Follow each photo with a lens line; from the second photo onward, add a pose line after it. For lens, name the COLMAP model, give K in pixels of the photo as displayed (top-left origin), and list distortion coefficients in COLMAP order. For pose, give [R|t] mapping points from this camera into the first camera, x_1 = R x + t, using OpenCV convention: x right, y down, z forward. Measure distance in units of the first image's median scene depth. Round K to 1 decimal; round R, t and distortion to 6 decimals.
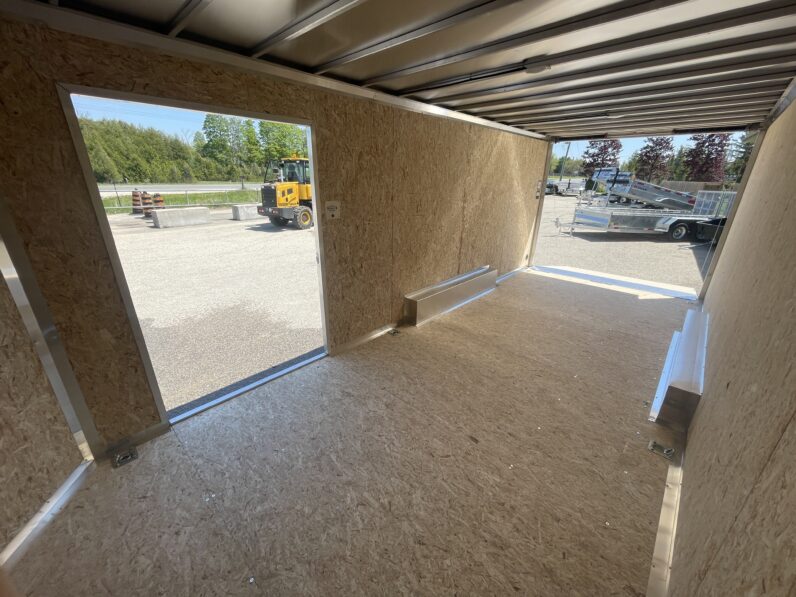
lens RADIAL K [[320.0, 0, 396.9], [0, 320.0, 300.7], [0, 0, 1]] dist [0.003138, 0.000172]
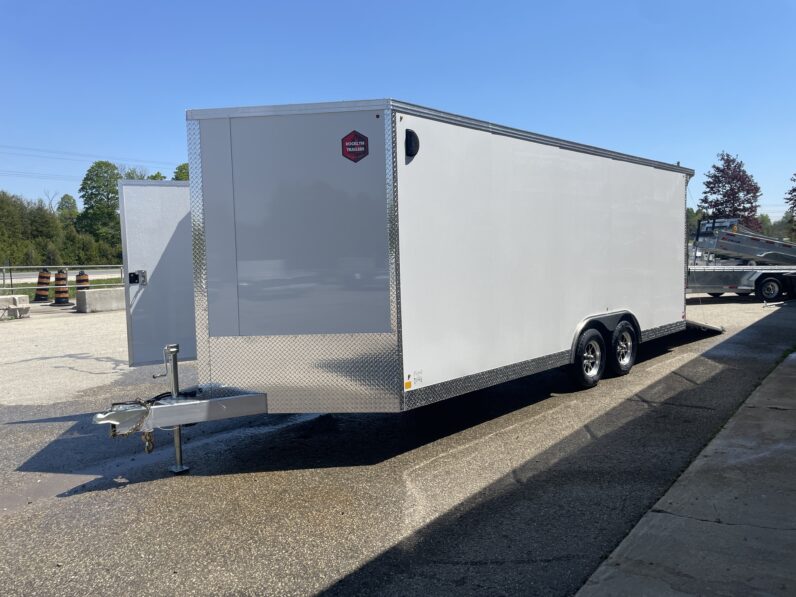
lens RADIAL K [[604.6, 0, 398.1], [0, 604.6, 297.7], [0, 0, 1]] dist [0.050416, -0.003821]
pose [[0.999201, -0.037595, -0.013597, 0.004433], [0.031953, 0.955402, -0.293575, 0.050844], [0.024028, 0.292906, 0.955839, -0.101169]]
